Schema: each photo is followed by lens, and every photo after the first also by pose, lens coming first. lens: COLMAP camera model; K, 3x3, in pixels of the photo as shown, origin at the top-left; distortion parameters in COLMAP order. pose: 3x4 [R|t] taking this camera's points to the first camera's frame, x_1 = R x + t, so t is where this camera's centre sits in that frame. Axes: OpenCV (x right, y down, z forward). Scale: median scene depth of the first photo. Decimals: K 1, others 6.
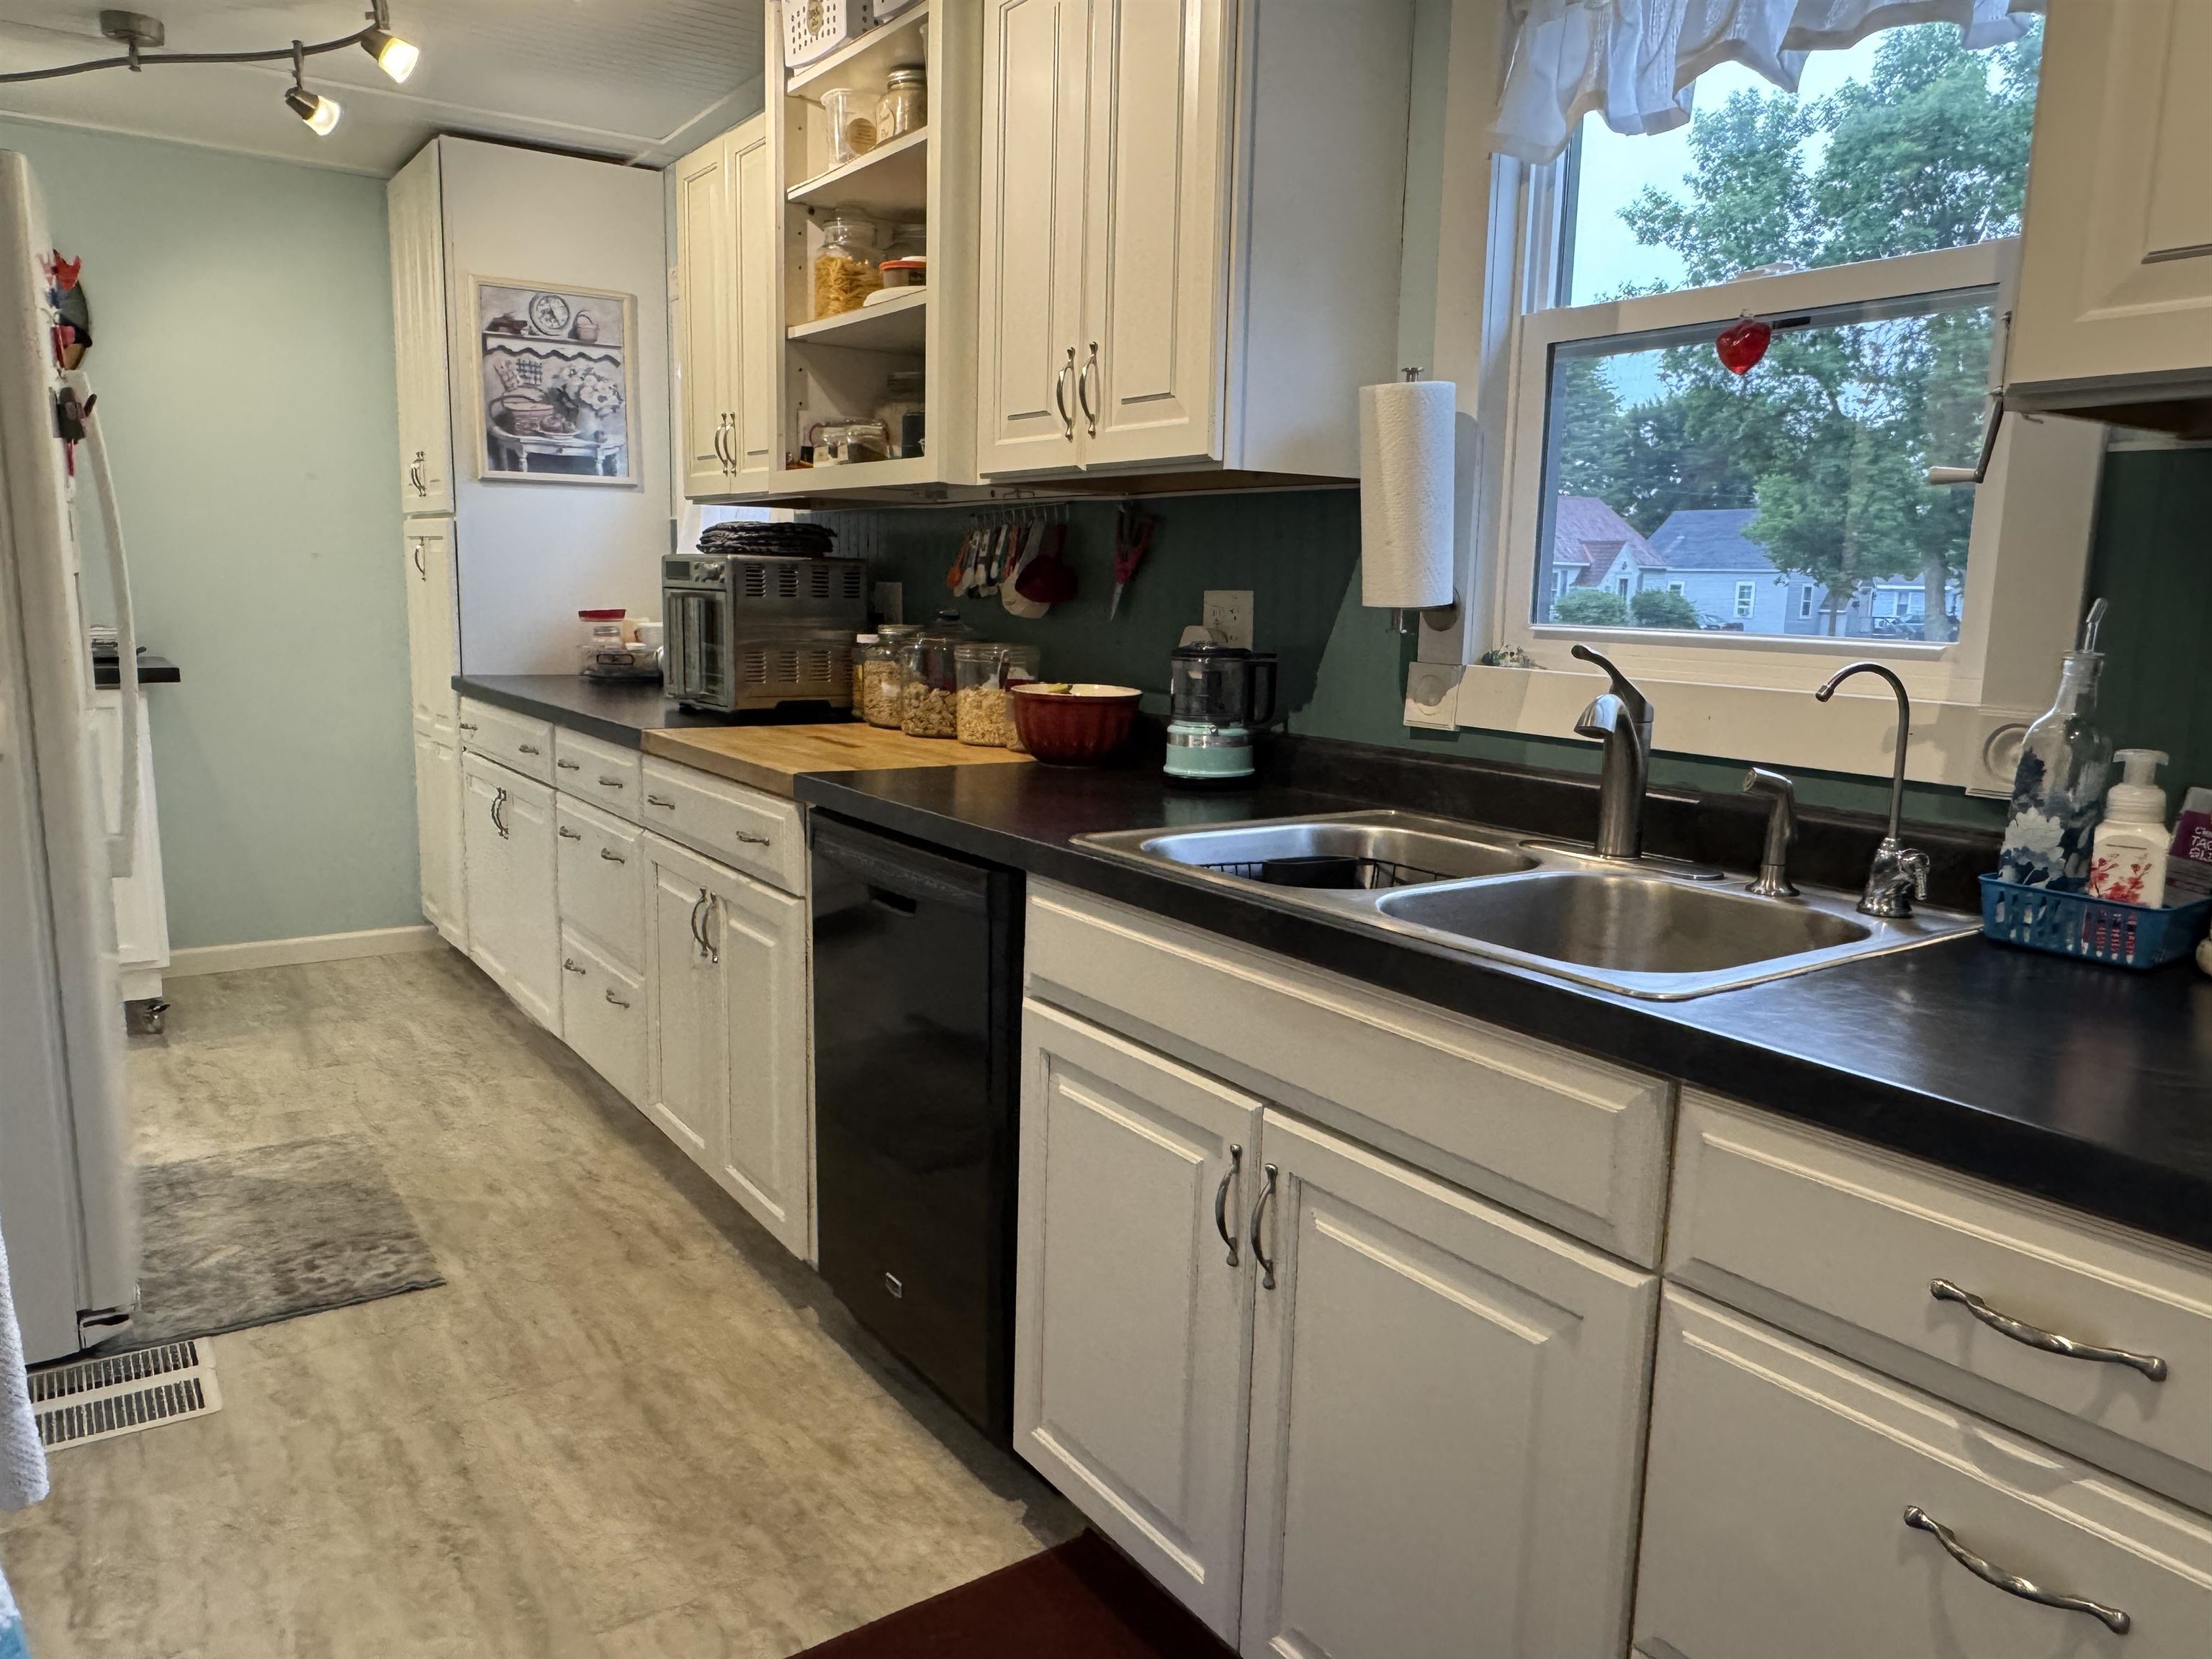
lens RADIAL K [[1537.0, 0, 1107.1], [0, 1537.0, 832.0], [0, 0, 1]] dist [0.003423, 0.010873]
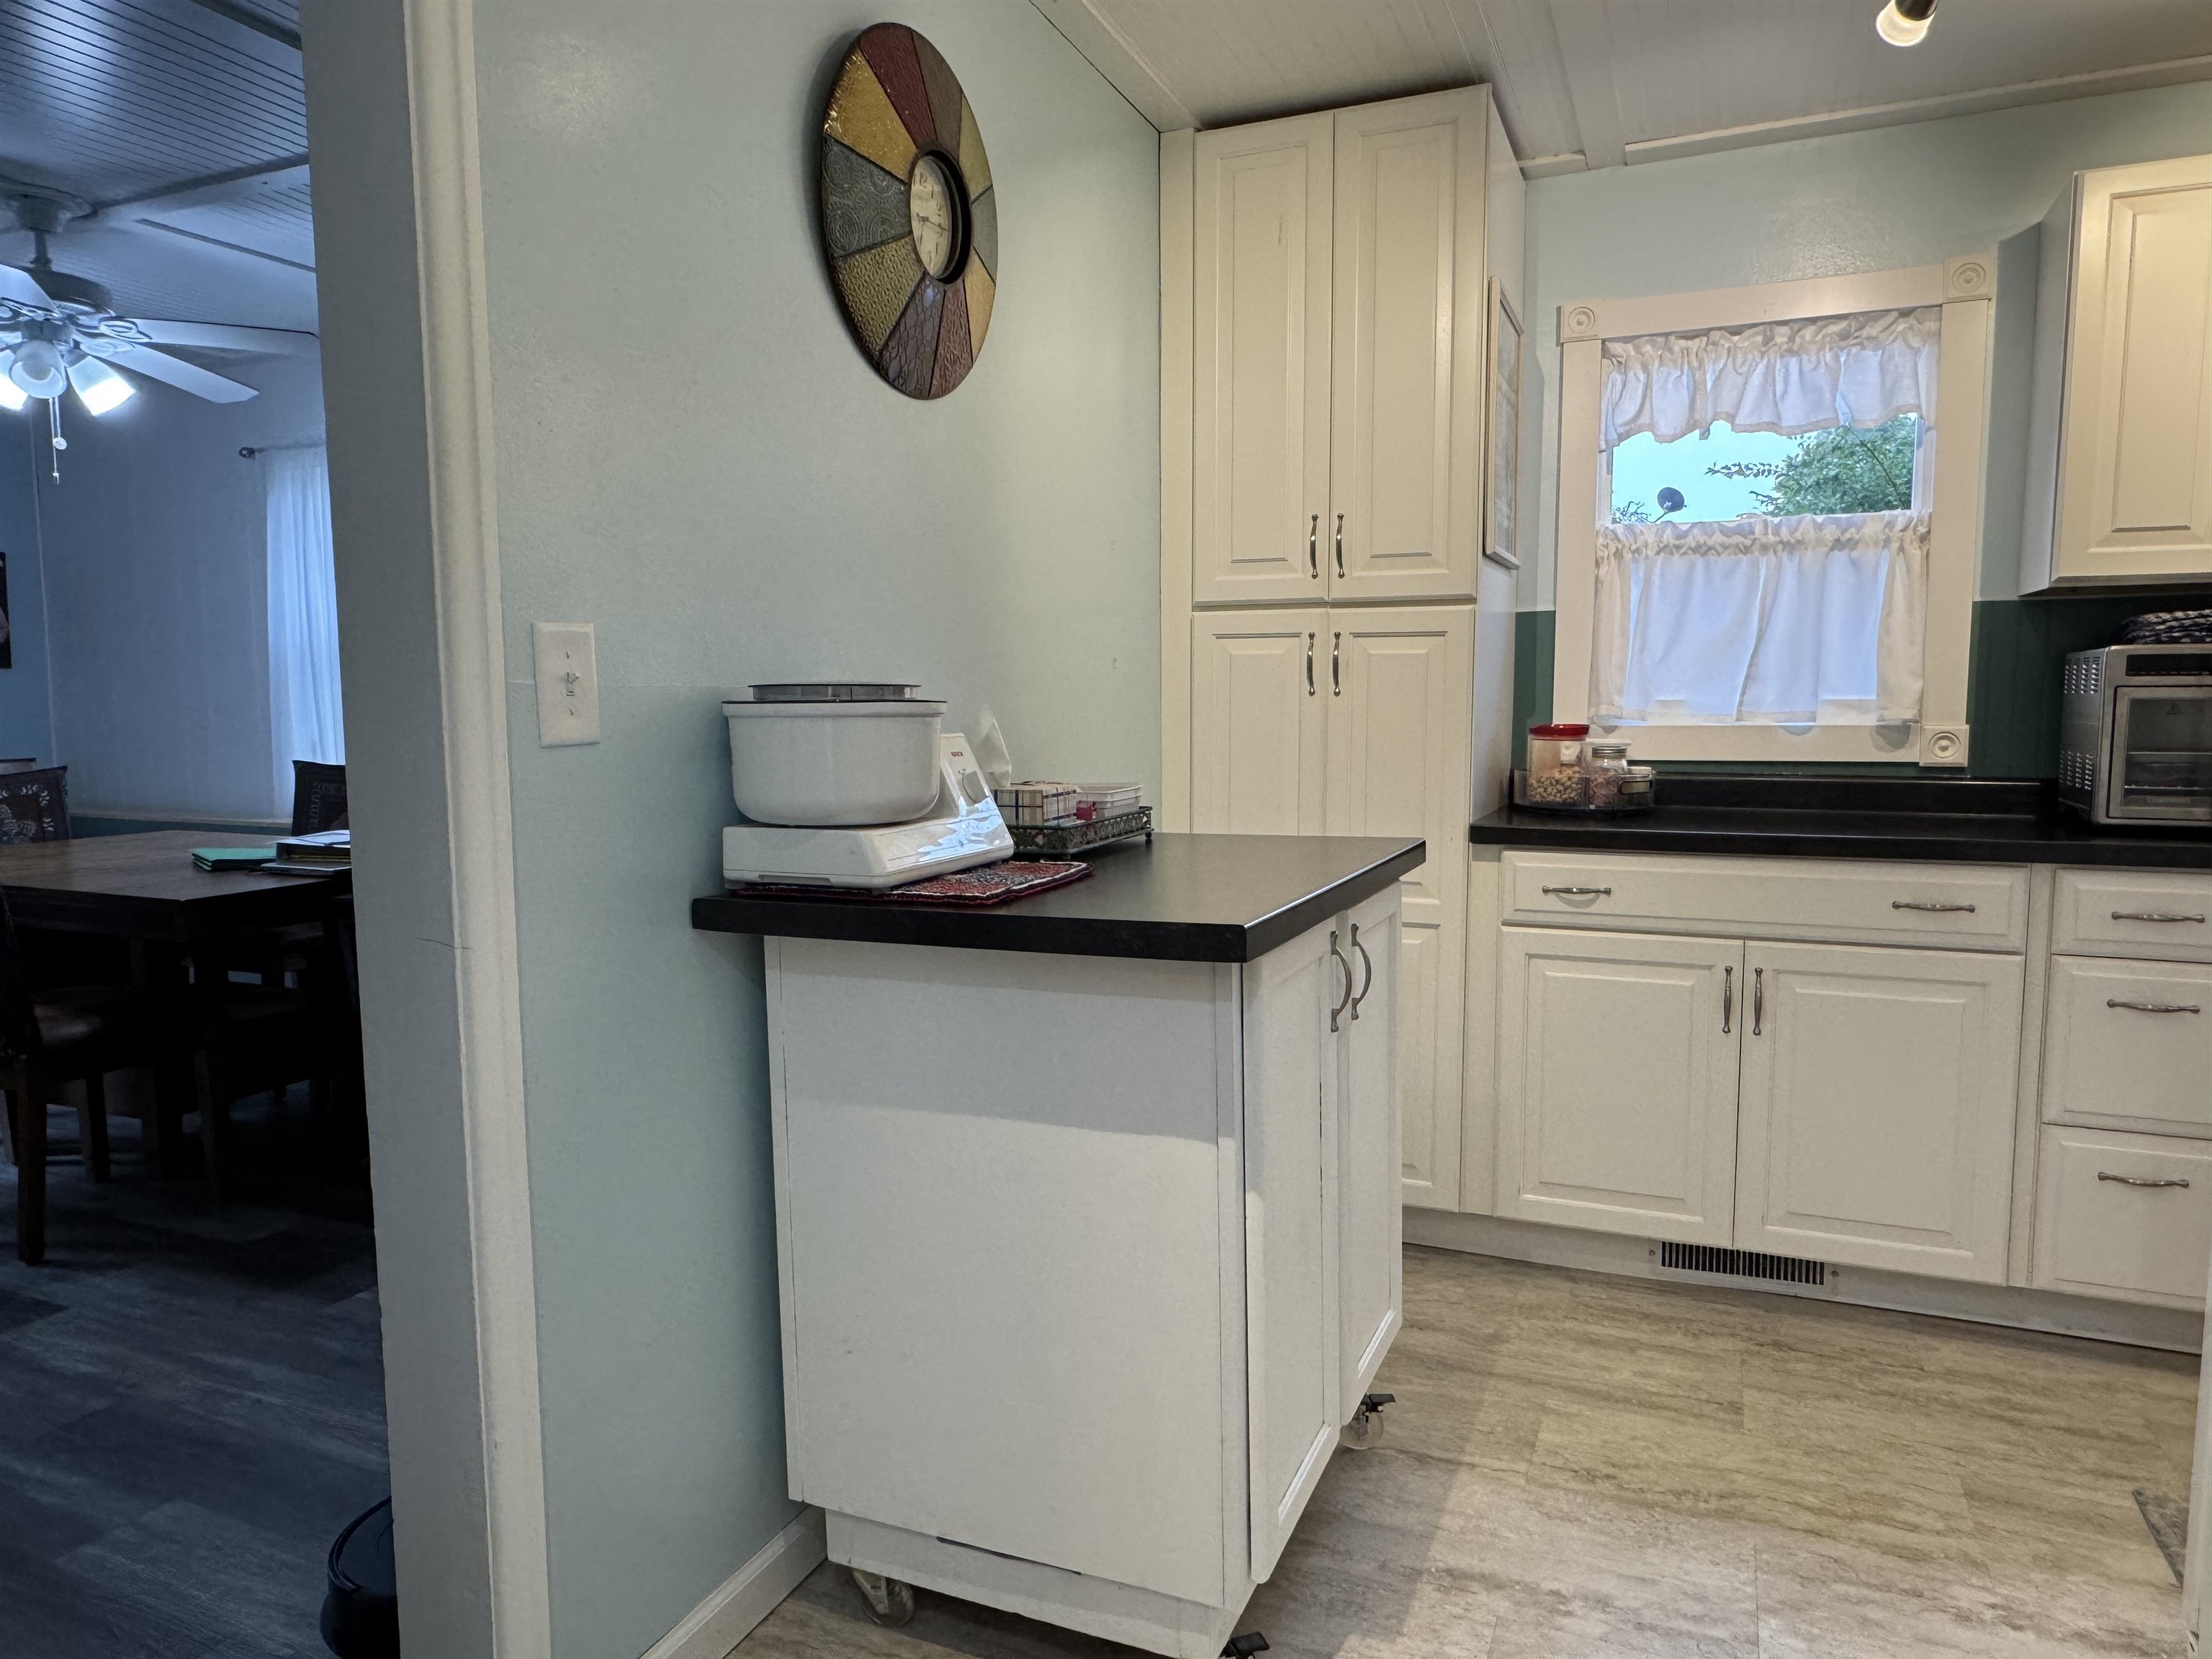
lens RADIAL K [[1396.9, 0, 1120.3], [0, 1396.9, 853.5], [0, 0, 1]] dist [0.005707, 0.001204]
pose [[0.850861, -0.088467, 0.517890, -1.212924], [0.116051, 0.993020, -0.021036, -0.124978], [-0.512414, 0.078000, 0.855189, 0.715499]]
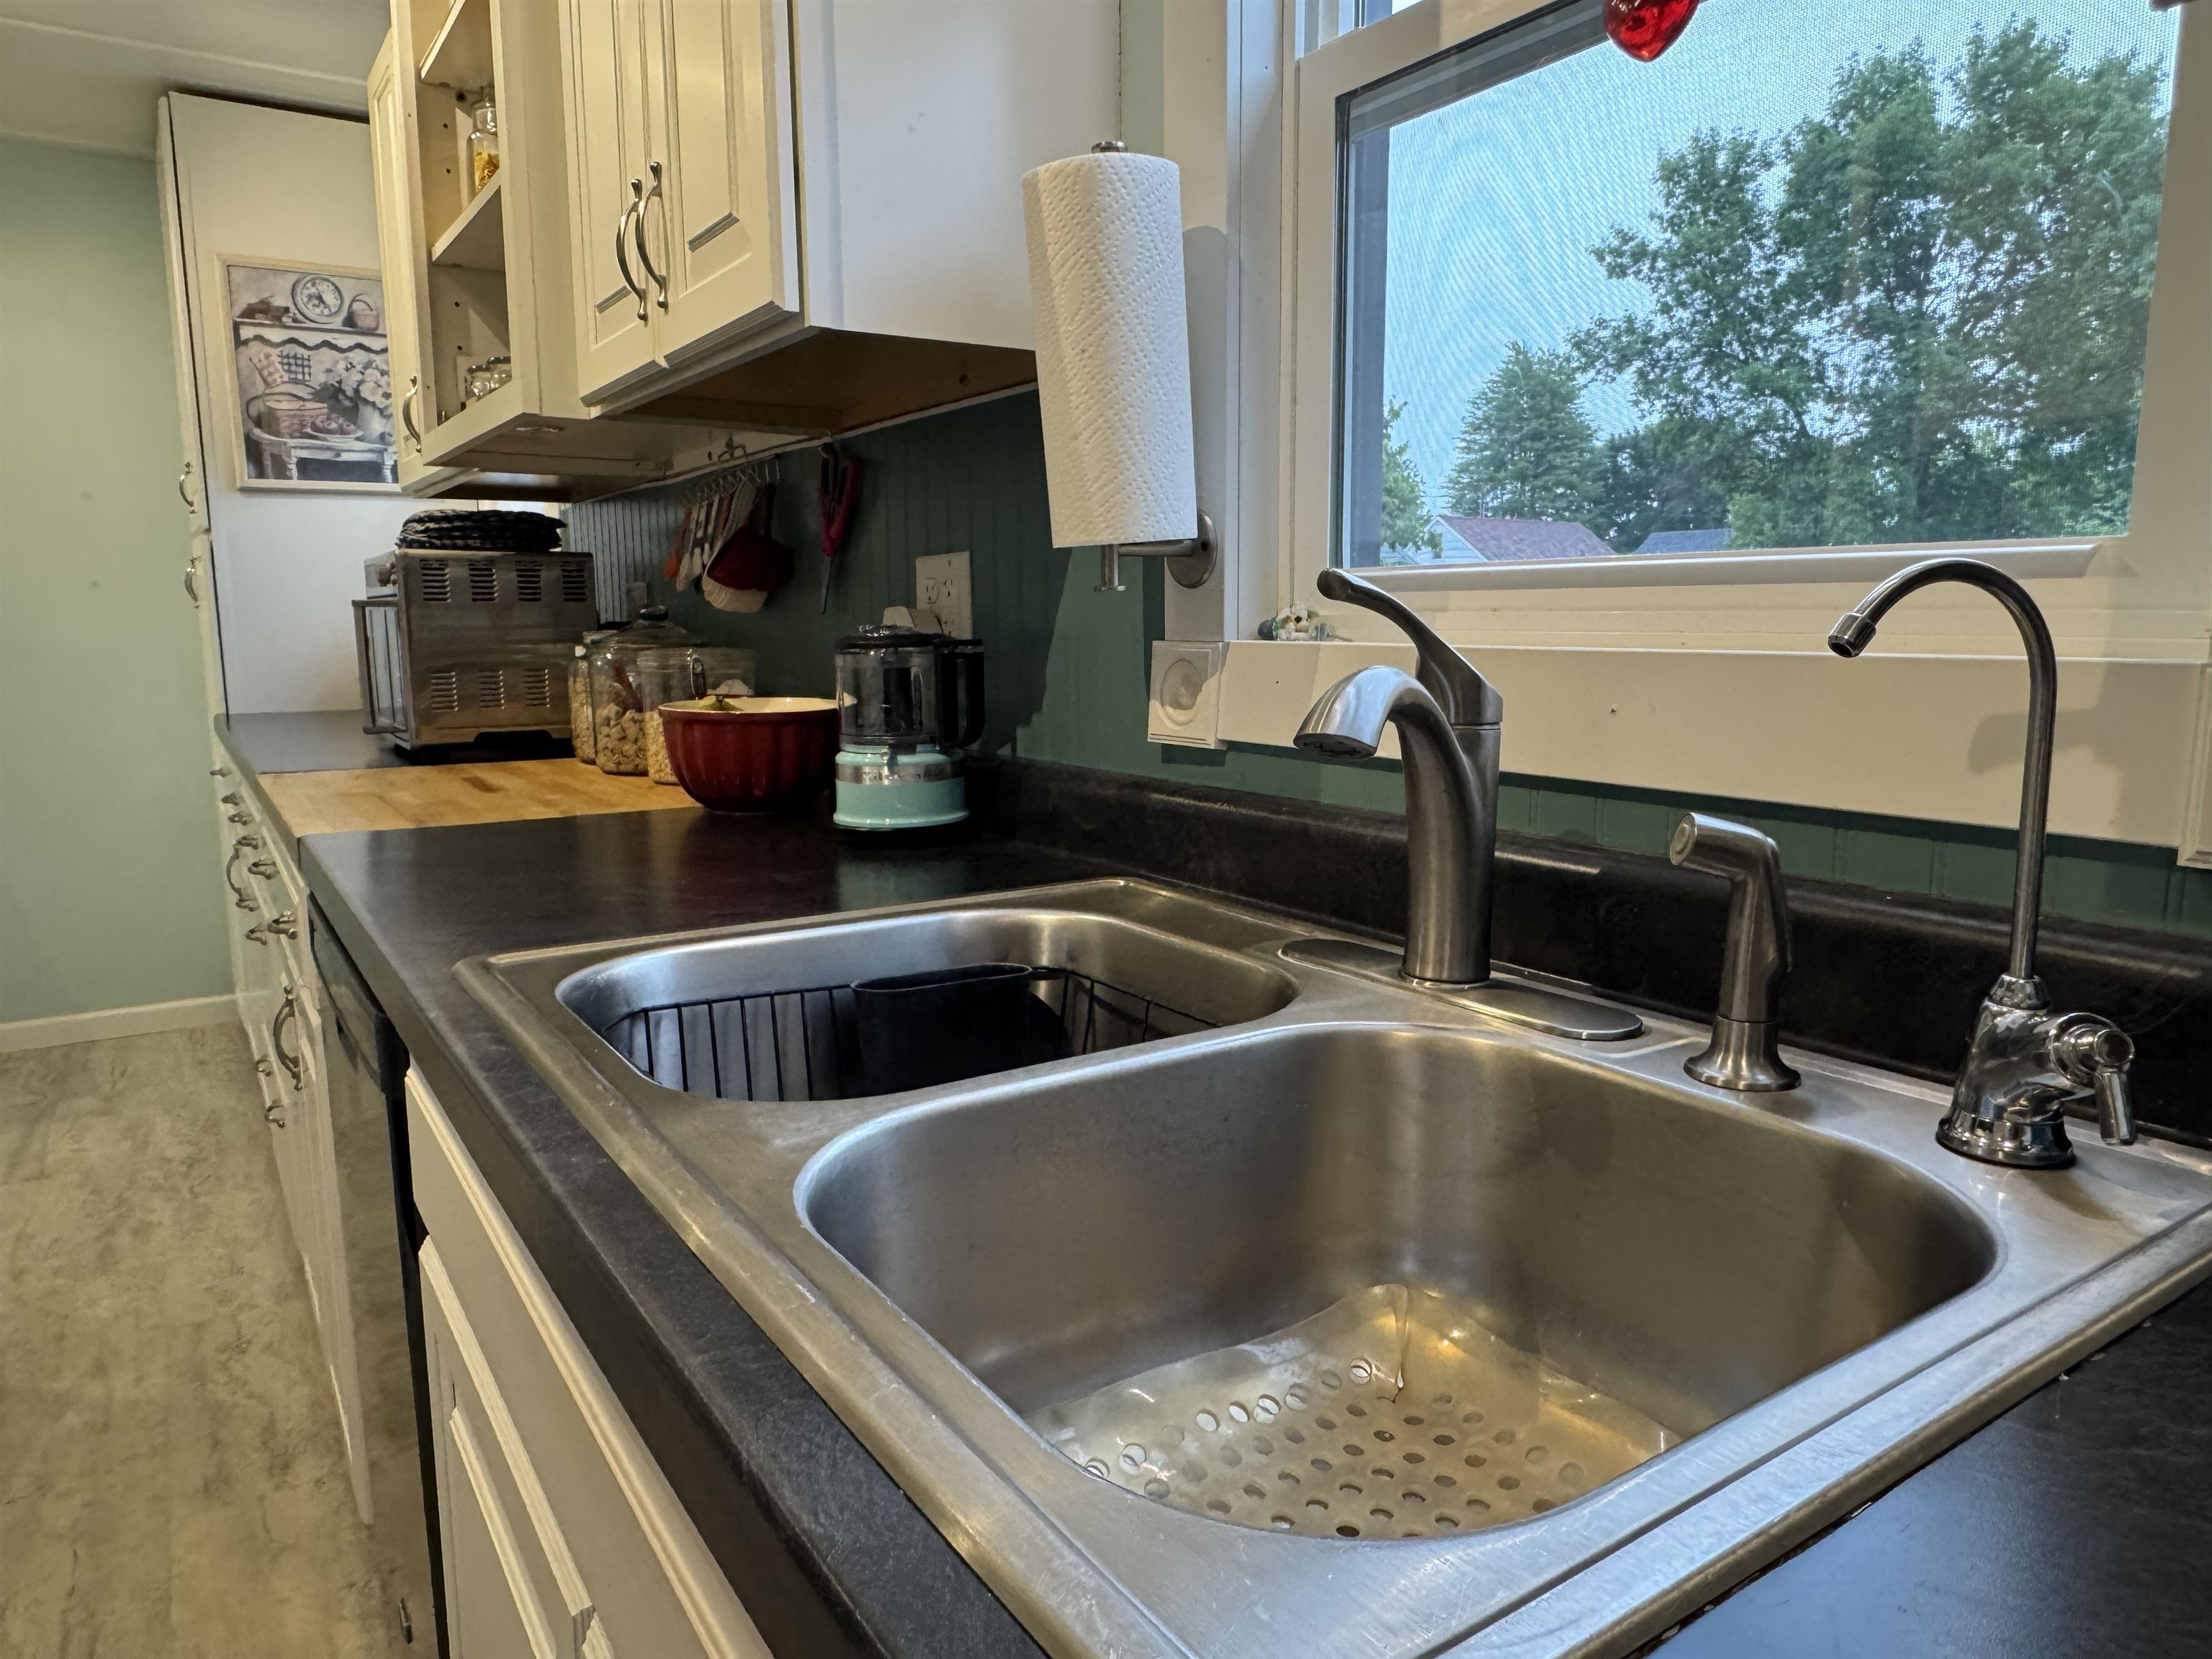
lens RADIAL K [[1396.9, 0, 1100.7], [0, 1396.9, 825.8], [0, 0, 1]] dist [0.005707, 0.001204]
pose [[0.999227, -0.026007, -0.029472, 0.130843], [0.025580, 0.999564, -0.014770, -0.018746], [0.029843, 0.014005, 0.999456, 0.294379]]
